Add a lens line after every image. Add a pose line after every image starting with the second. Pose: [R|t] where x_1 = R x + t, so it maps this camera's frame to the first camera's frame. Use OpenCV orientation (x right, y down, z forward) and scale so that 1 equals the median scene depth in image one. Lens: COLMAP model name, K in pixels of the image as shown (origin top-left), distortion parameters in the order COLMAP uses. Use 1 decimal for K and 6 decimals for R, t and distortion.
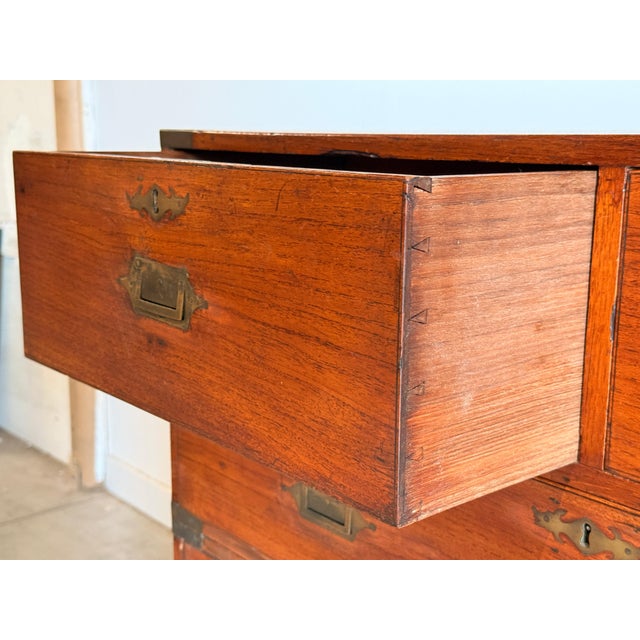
lens RADIAL K [[932.1, 0, 320.0], [0, 932.1, 320.0], [0, 0, 1]] dist [0.112180, 0.048879]
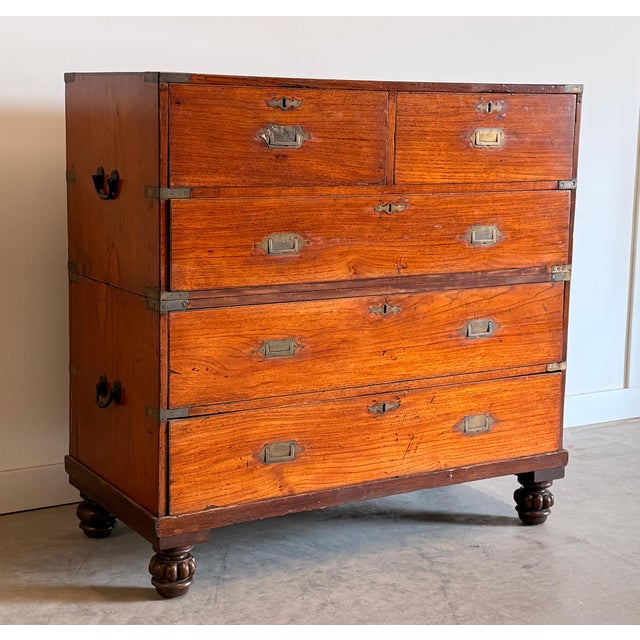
lens RADIAL K [[1224.8, 0, 320.0], [0, 1224.8, 320.0], [0, 0, 1]] dist [0.157625, -0.038446]
pose [[0.138921, -0.180450, 0.973724, -3.903217], [0.172764, 0.972596, 0.155593, -0.052600], [-0.975117, 0.146609, 0.166289, 0.405843]]
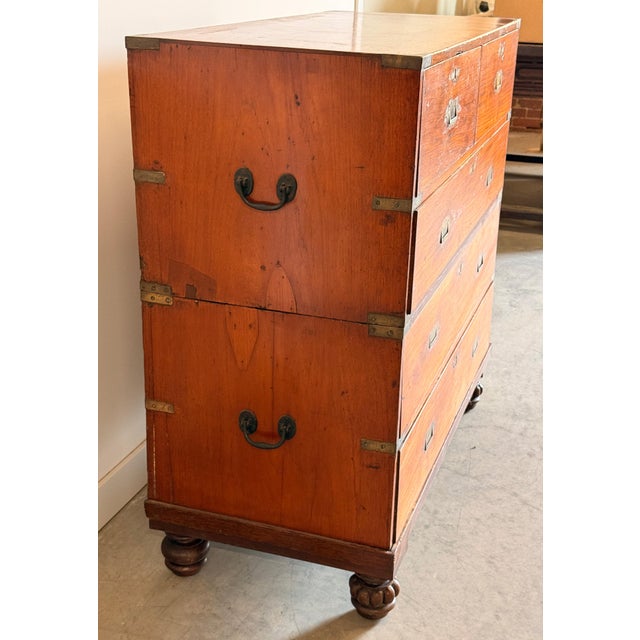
lens RADIAL K [[932.1, 0, 320.0], [0, 932.1, 320.0], [0, 0, 1]] dist [0.112180, 0.048879]
pose [[-0.518903, -0.327112, 0.789771, -2.184077], [0.139575, 0.879069, 0.455804, -0.737913], [-0.843362, 0.346750, -0.410494, 2.593163]]
